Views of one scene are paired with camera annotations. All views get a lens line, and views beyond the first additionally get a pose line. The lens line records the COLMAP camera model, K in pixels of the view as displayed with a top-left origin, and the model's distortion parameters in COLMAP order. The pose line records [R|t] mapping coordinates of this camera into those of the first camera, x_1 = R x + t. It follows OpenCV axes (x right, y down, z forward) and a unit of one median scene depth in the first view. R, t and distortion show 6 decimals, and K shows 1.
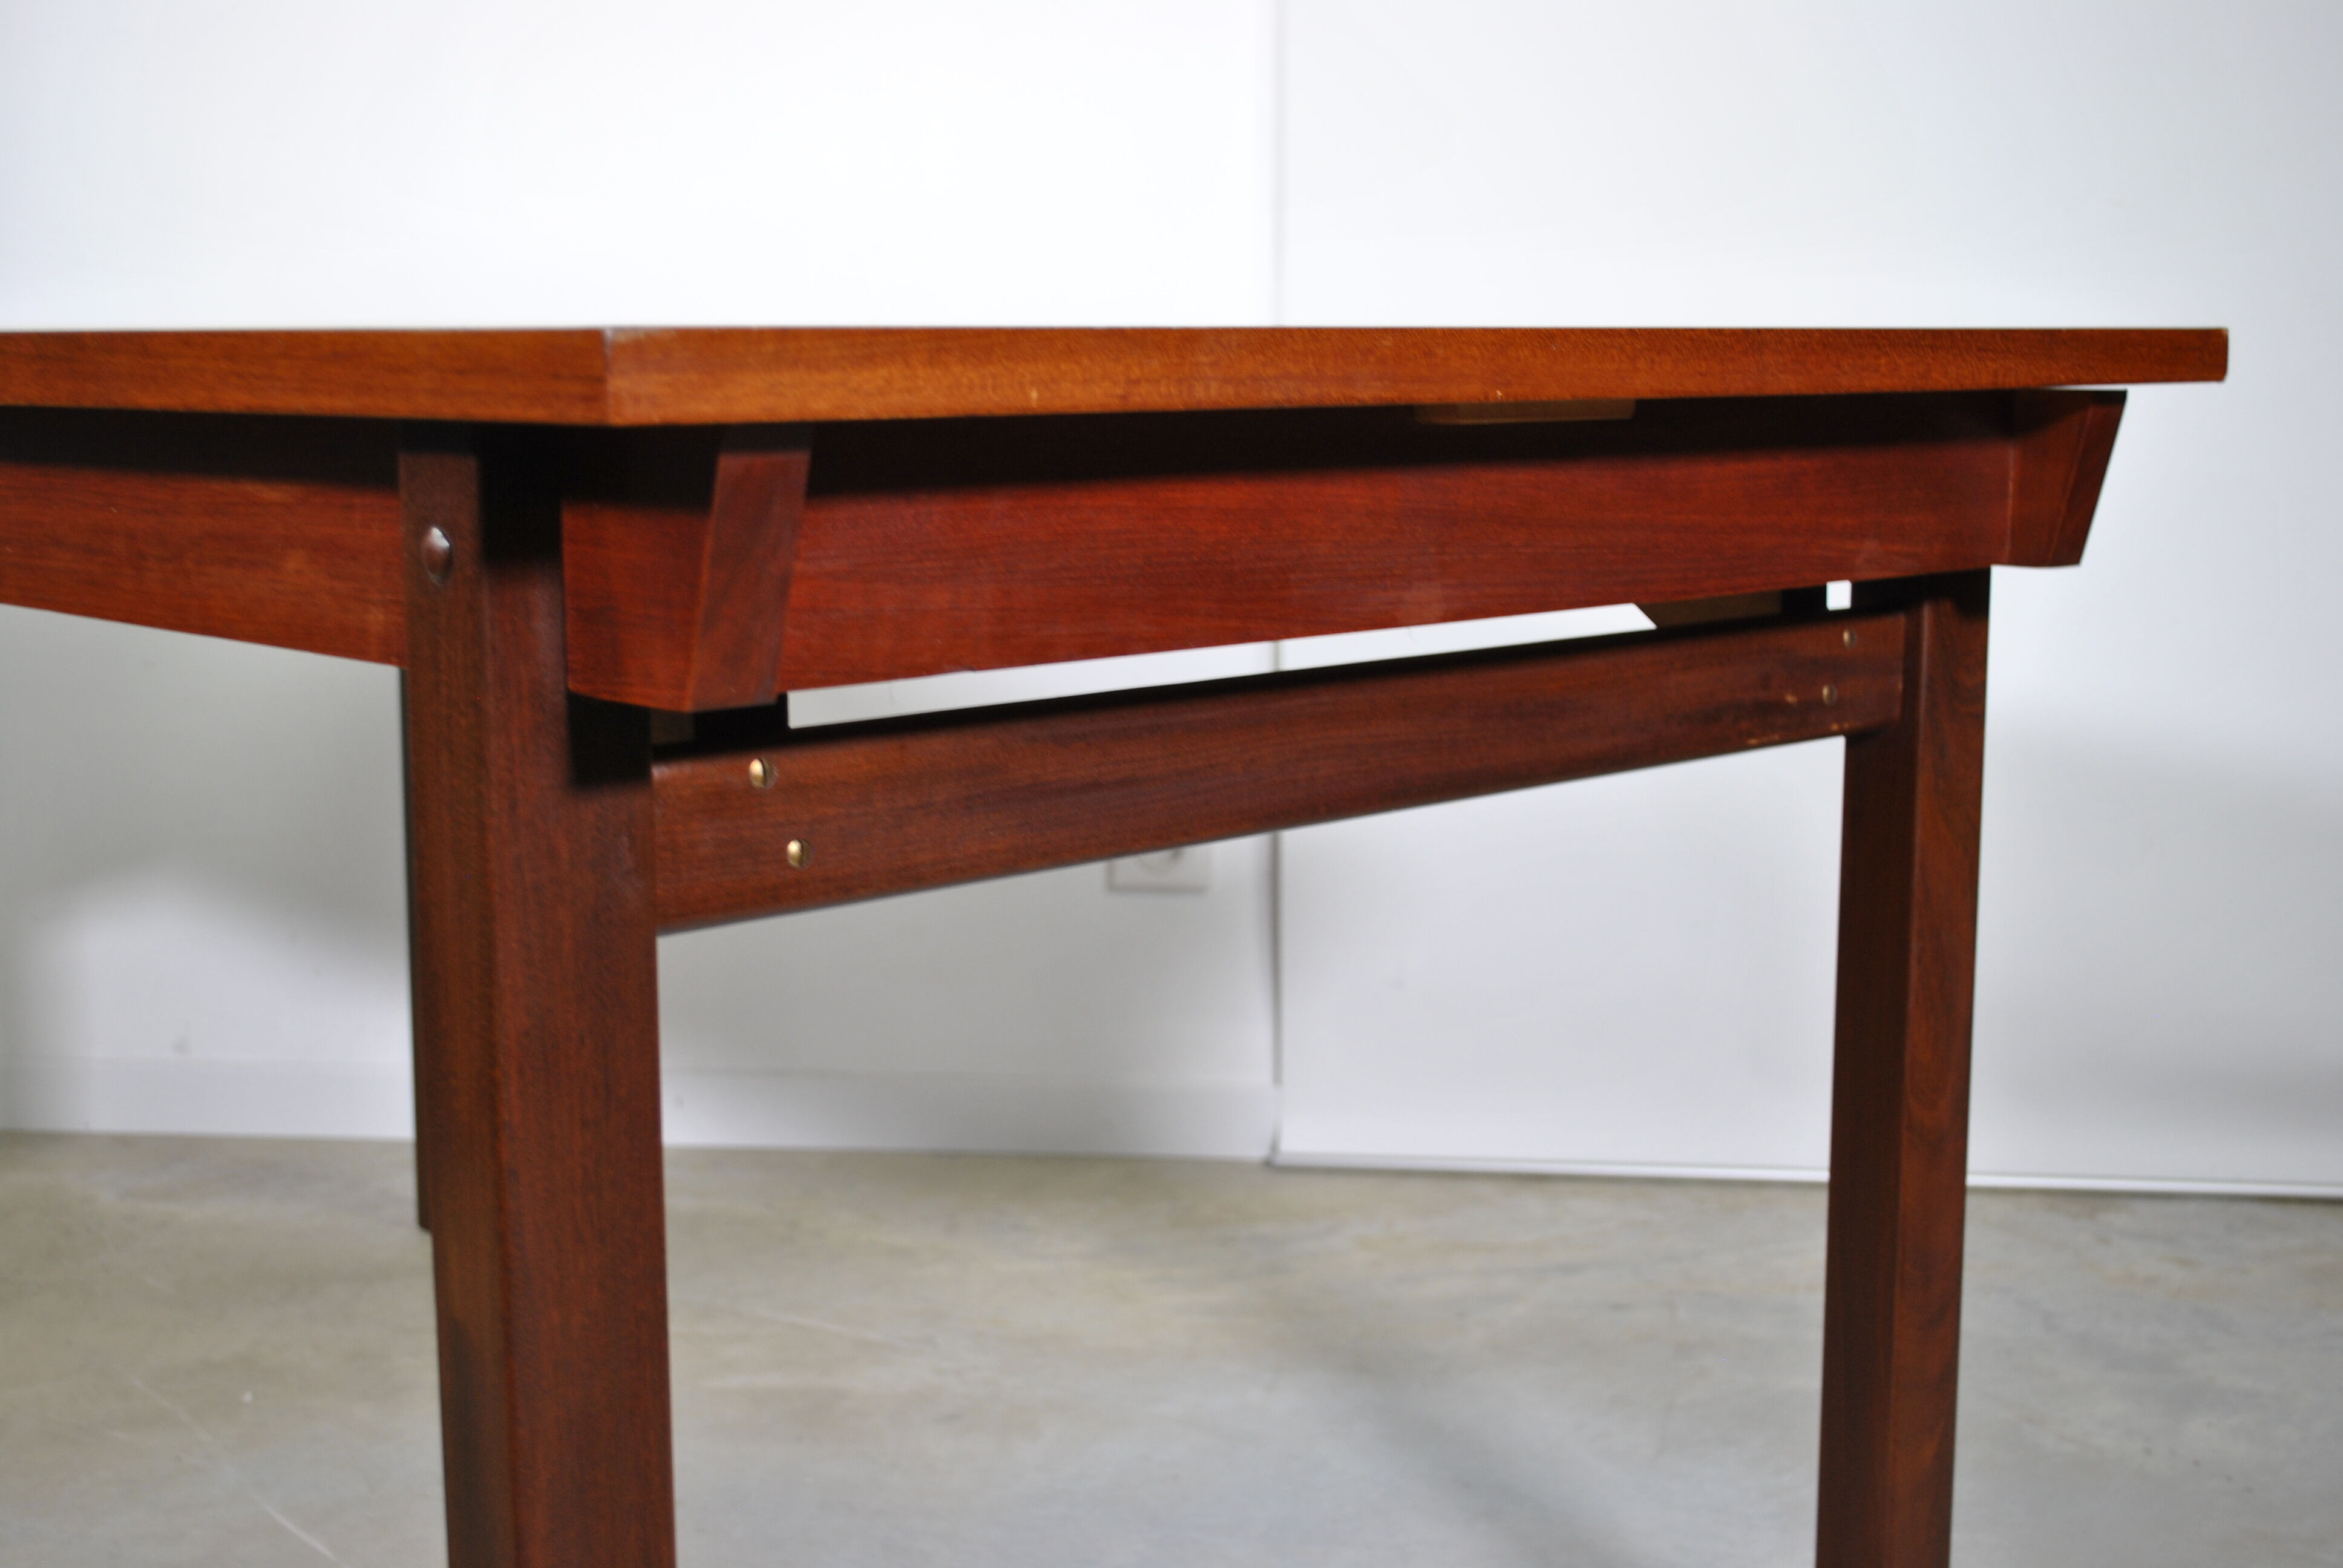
lens RADIAL K [[2910.0, 0, 1180.1], [0, 2910.0, 780.9], [0, 0, 1]] dist [-0.036105, 0.000000]
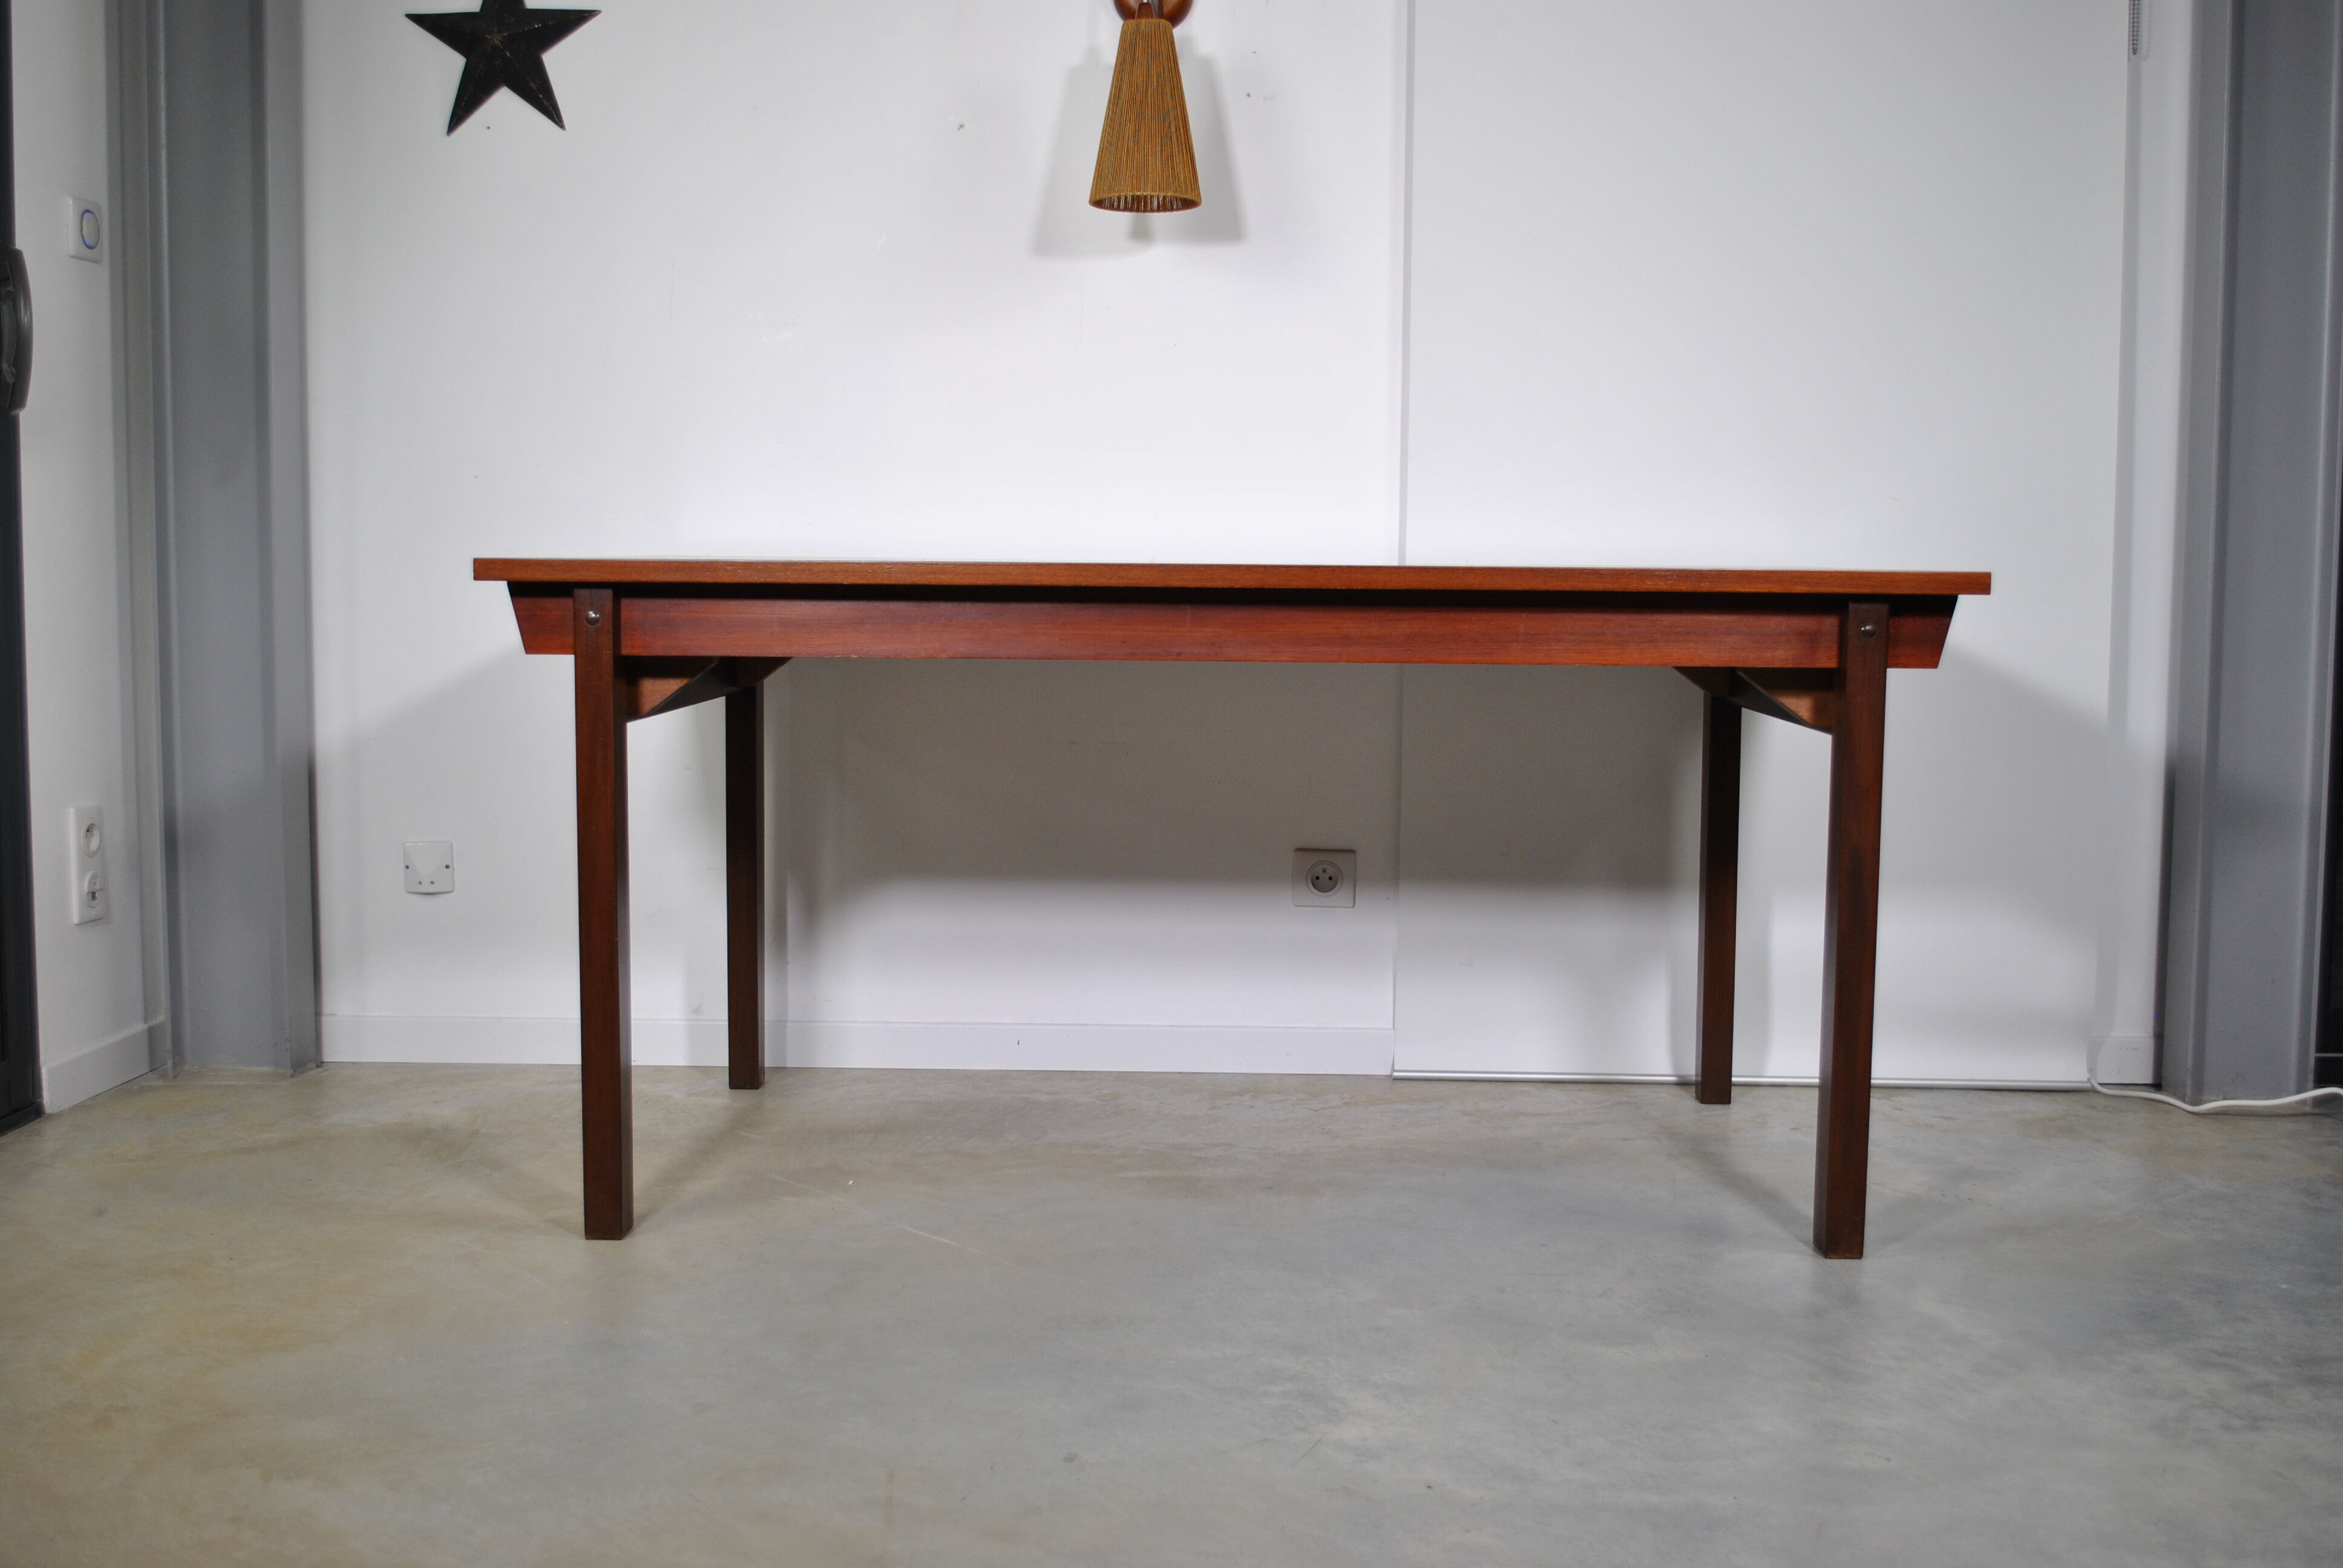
lens RADIAL K [[2374.9, 0, 1185.1], [0, 2374.9, 791.3], [0, 0, 1]] dist [-0.062608, 0.000000]
pose [[0.997794, 0.003523, 0.066298, -0.372782], [0.000724, 0.997955, -0.063922, 0.123777], [-0.066387, 0.063828, 0.995750, -0.700234]]
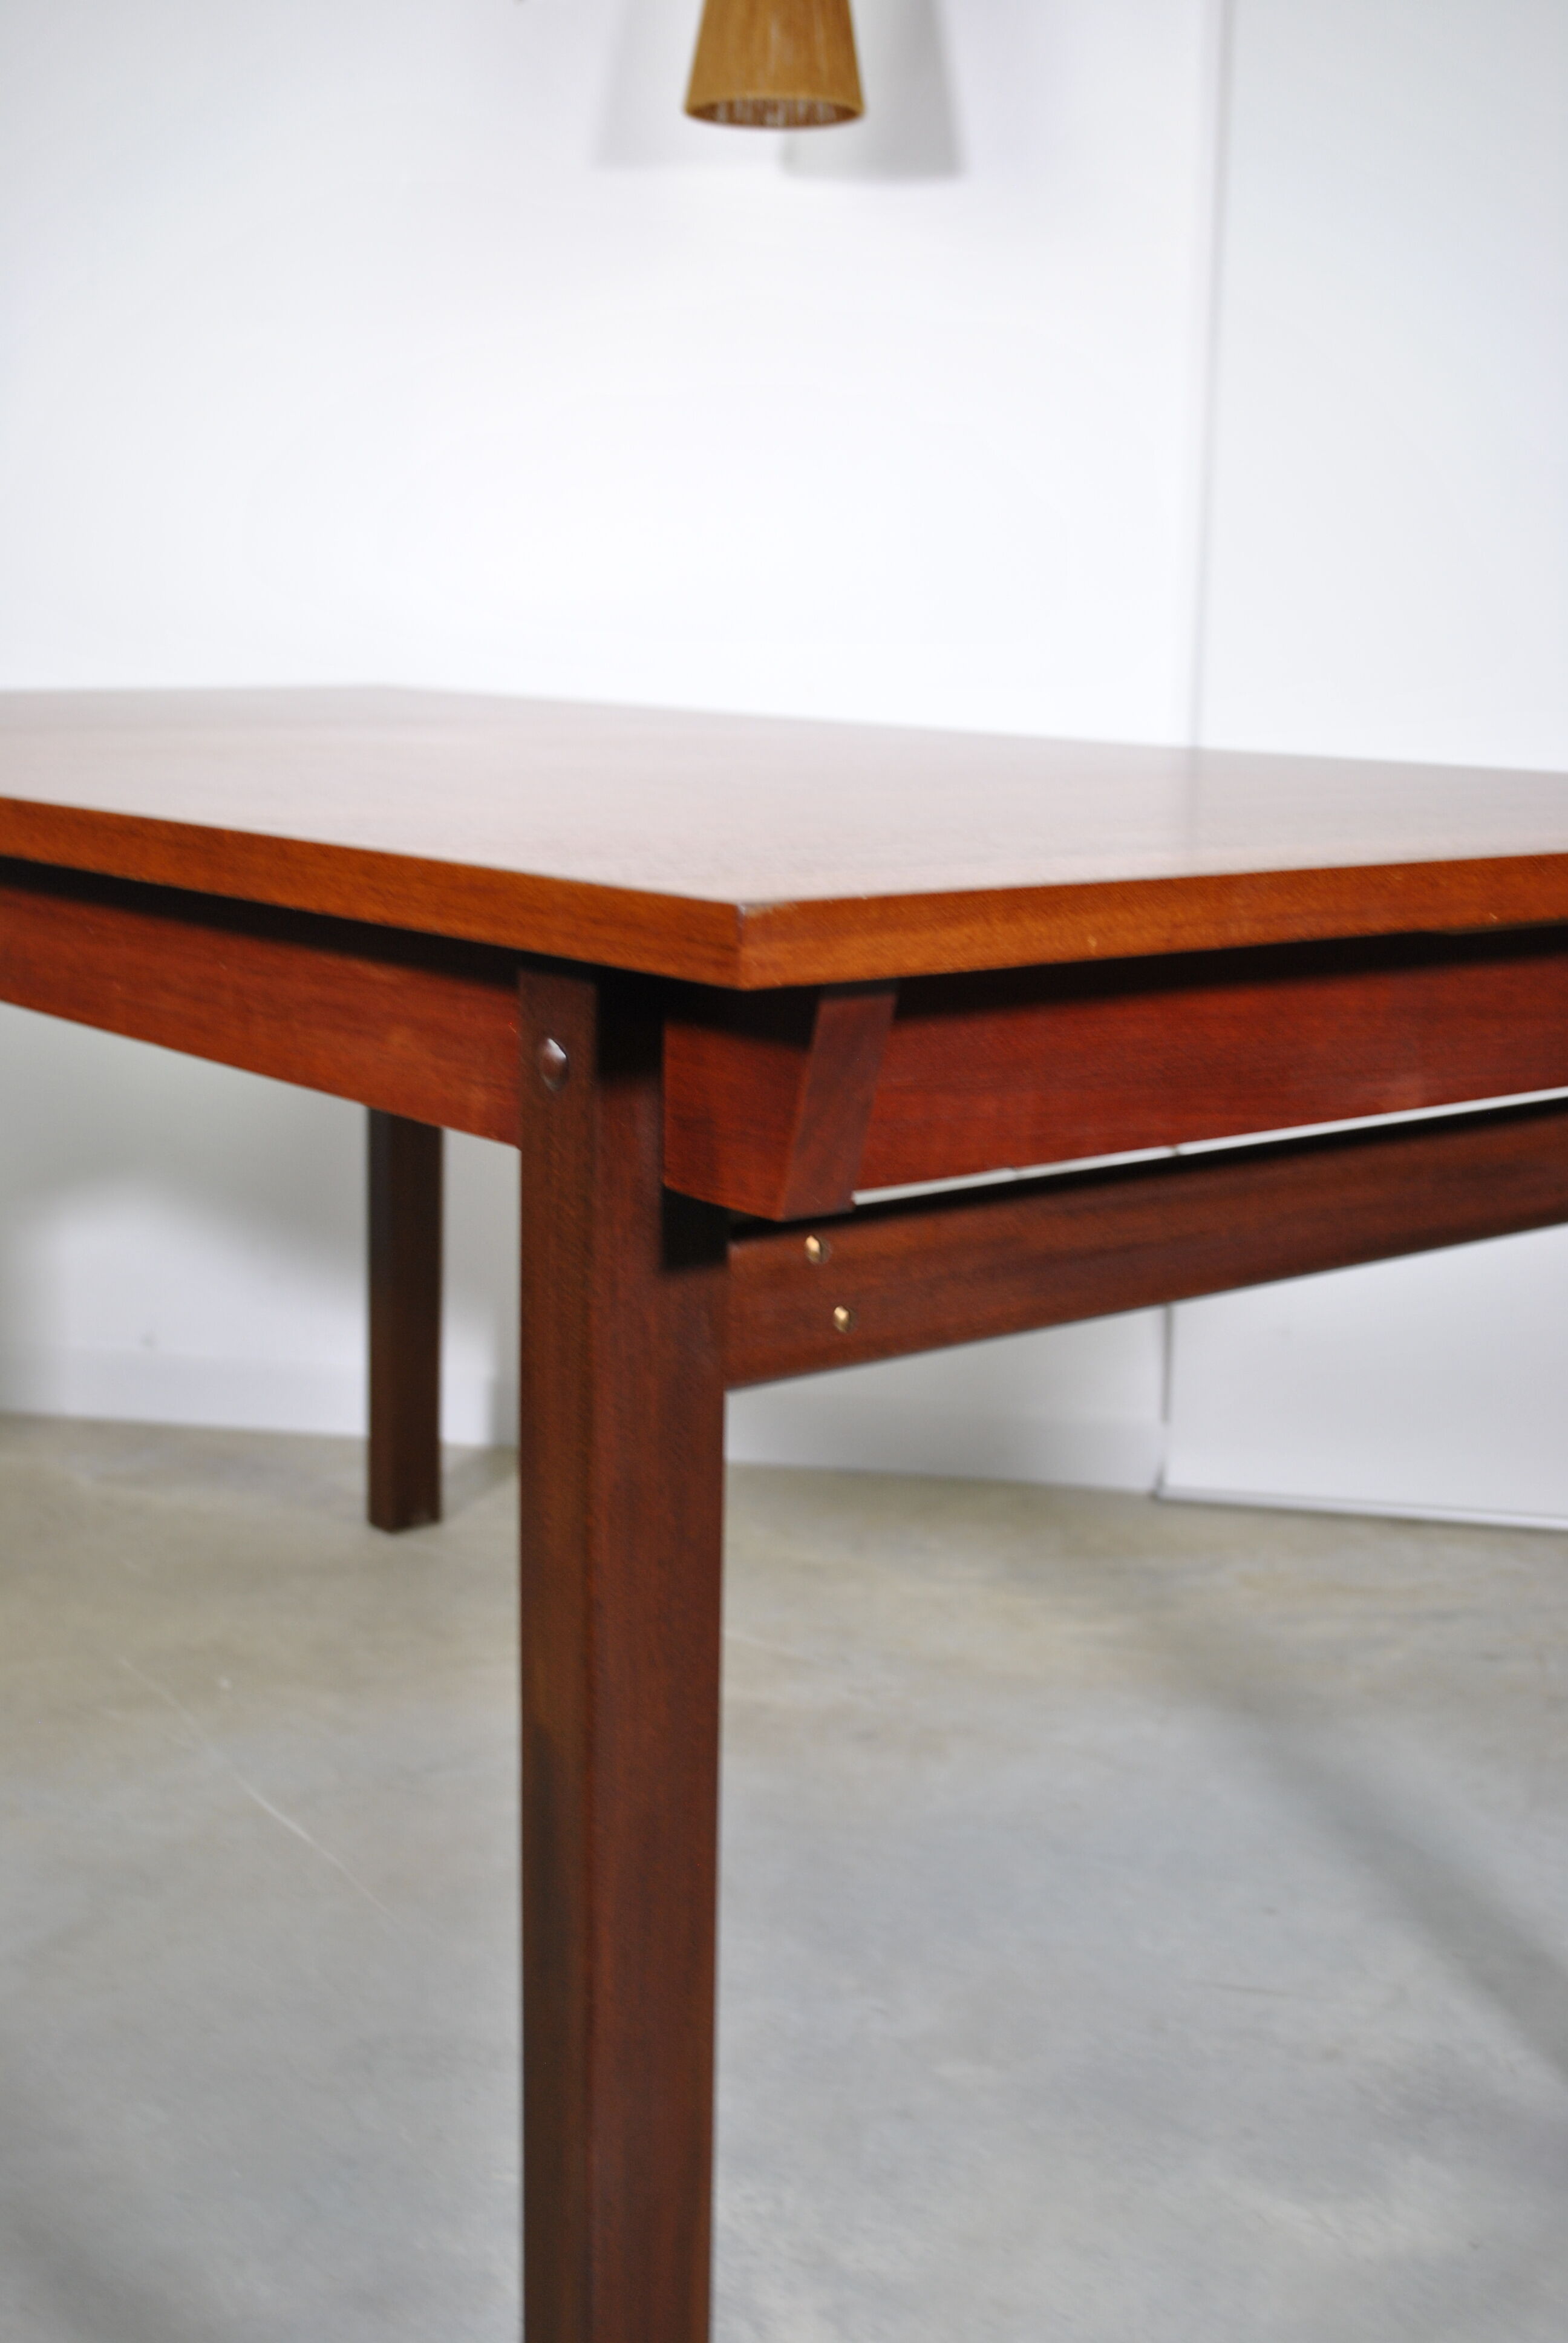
lens RADIAL K [[2816.2, 0, 779.6], [0, 2816.2, 1174.8], [0, 0, 1]] dist [-0.033504, 0.000000]
pose [[0.995784, 0.036773, -0.084030, -0.051333], [-0.032976, 0.998391, 0.046133, -0.060784], [0.085591, -0.043167, 0.995395, -0.058818]]
